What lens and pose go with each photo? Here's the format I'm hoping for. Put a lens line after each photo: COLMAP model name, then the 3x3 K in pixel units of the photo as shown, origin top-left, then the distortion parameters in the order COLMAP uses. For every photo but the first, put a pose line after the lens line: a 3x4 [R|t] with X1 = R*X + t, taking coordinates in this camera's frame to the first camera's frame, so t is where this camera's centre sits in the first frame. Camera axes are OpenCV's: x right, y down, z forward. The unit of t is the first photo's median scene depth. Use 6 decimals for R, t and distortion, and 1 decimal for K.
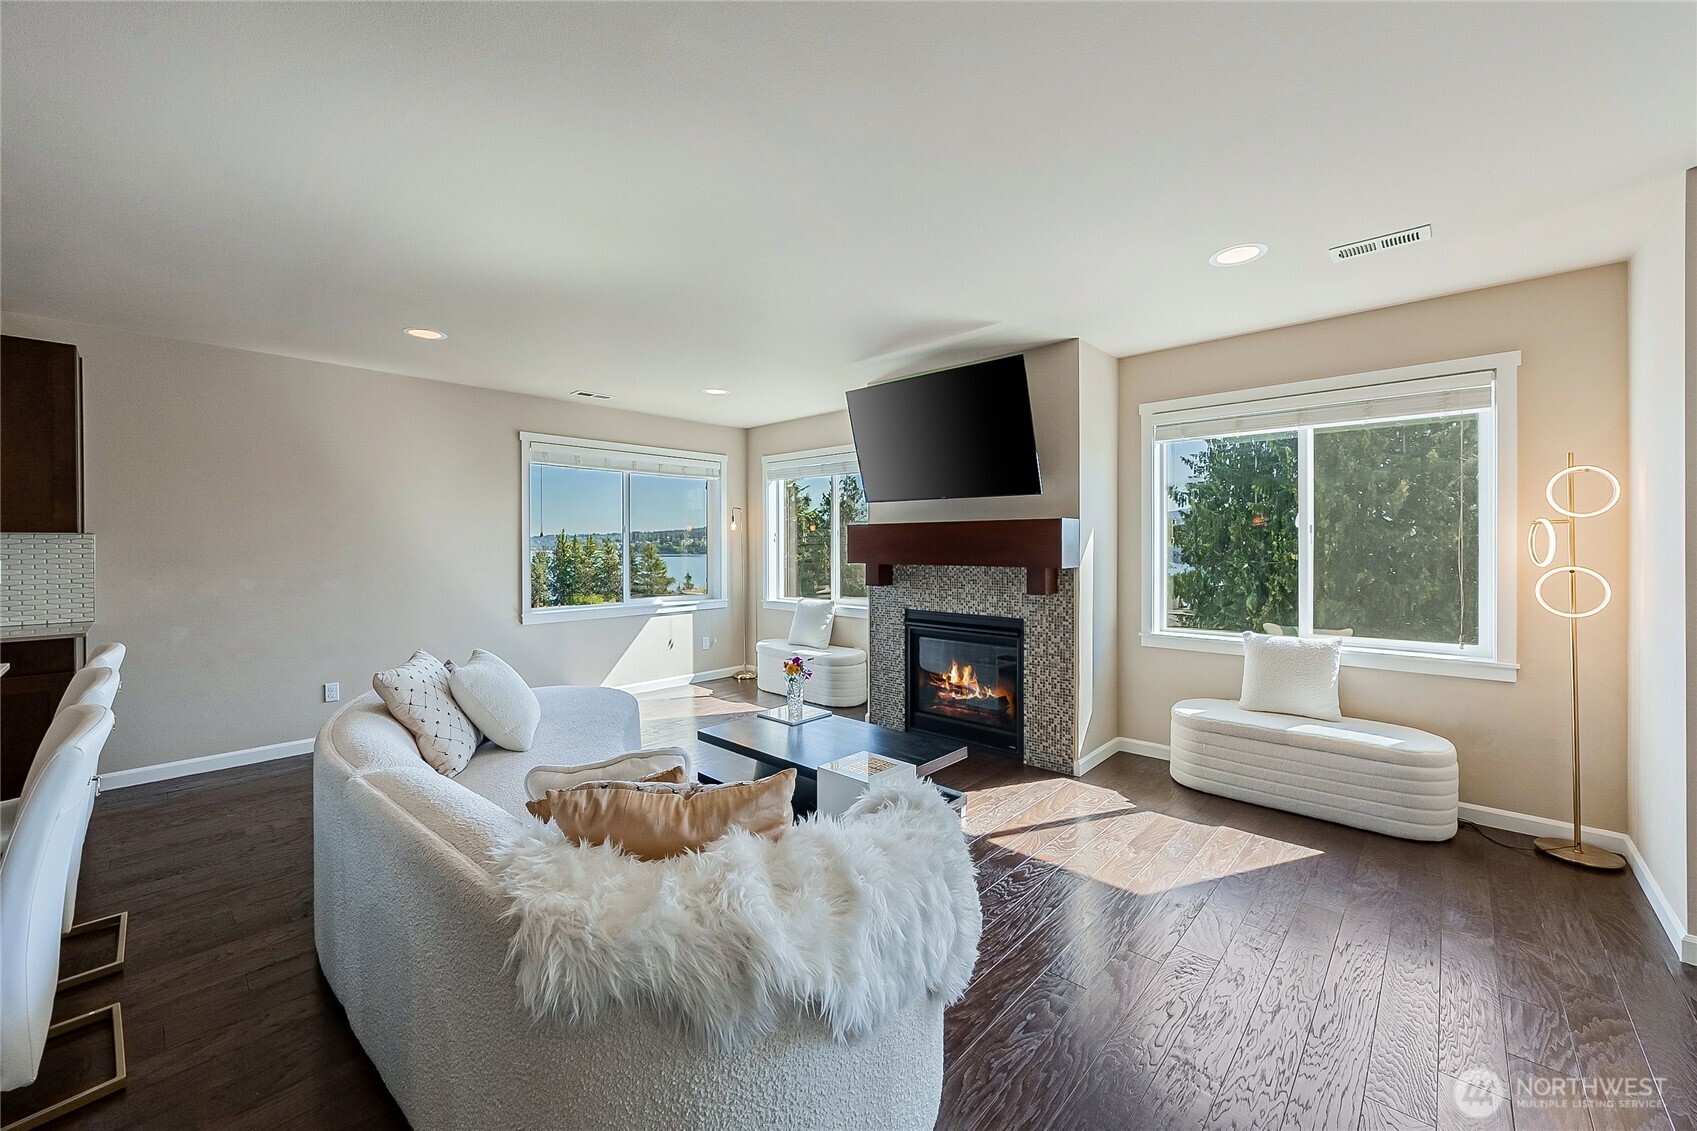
lens RADIAL K [[655.1, 0, 840.7], [0, 655.1, 548.8], [0, 0, 1]] dist [0.003758, -0.000131]
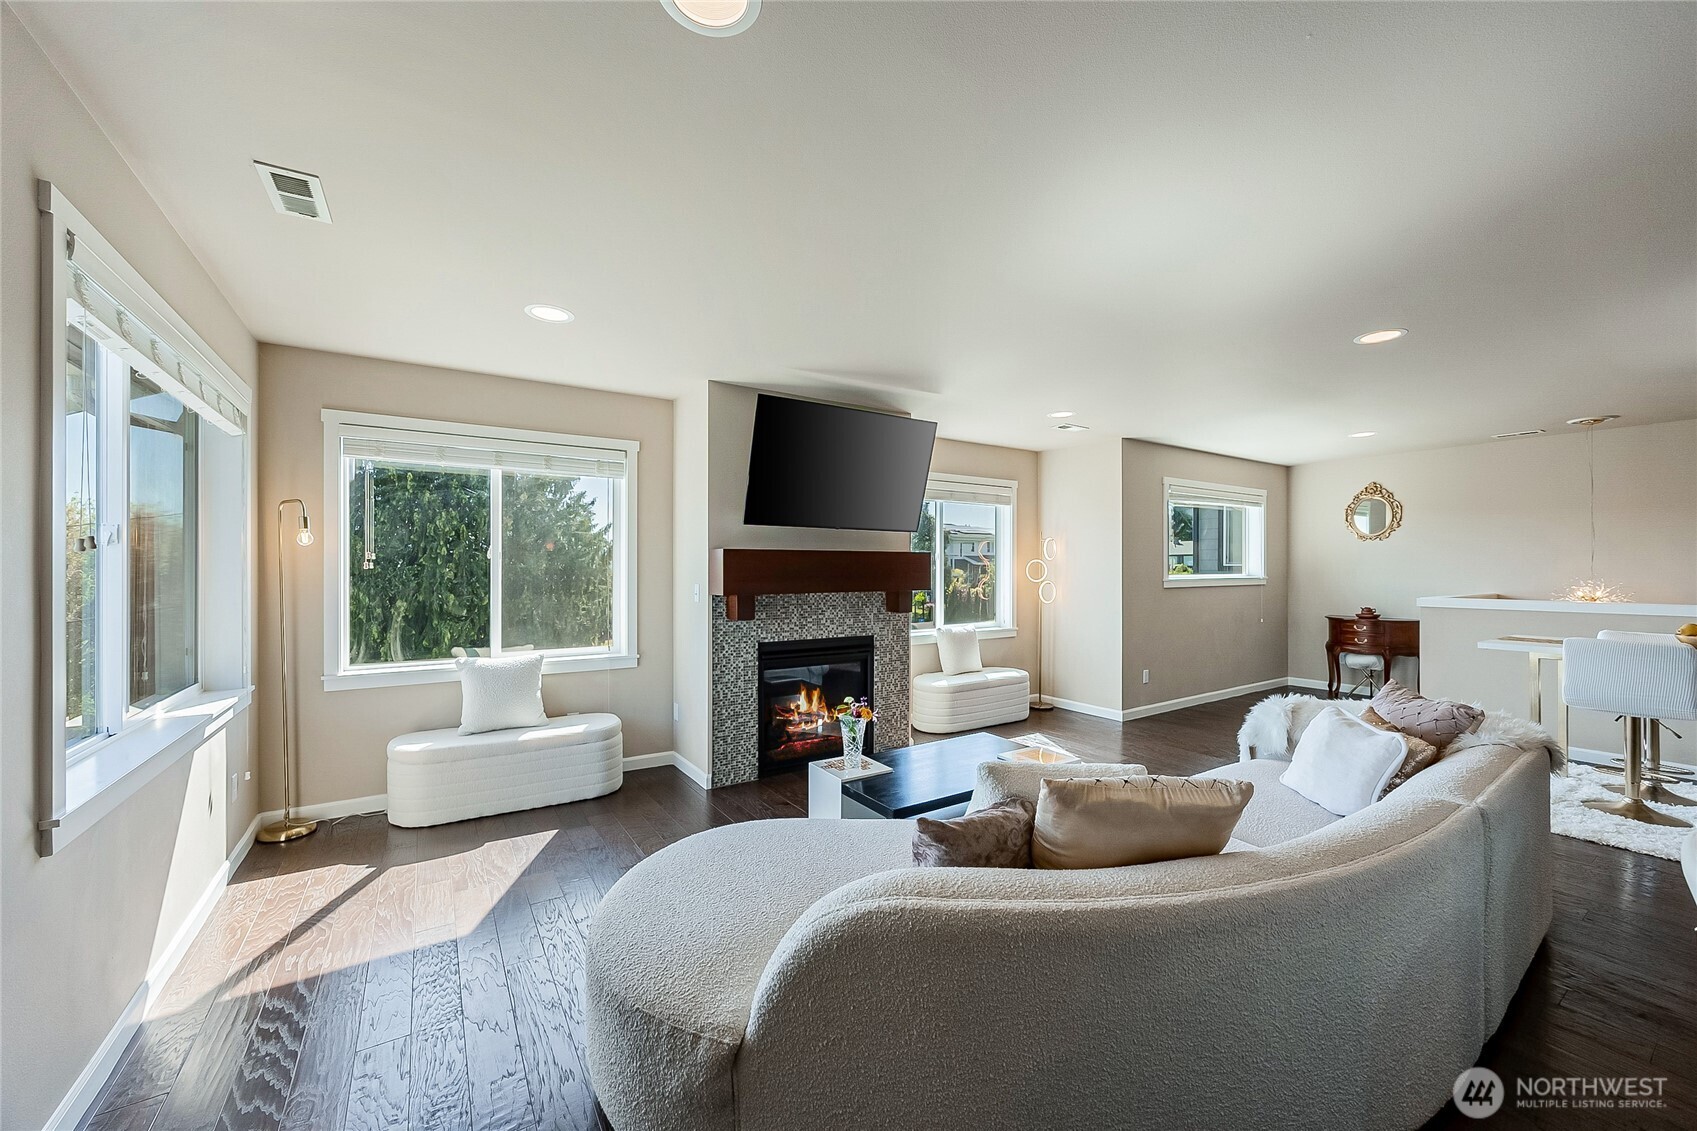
lens RADIAL K [[623.5, 0, 845.7], [0, 623.5, 571.7], [0, 0, 1]] dist [-0.014179, -0.000064]
pose [[0.264585, 0.000158, 0.964362, -0.756108], [0.007356, 0.999971, -0.002182, -0.005075], [-0.964334, 0.007671, 0.264576, 0.693925]]
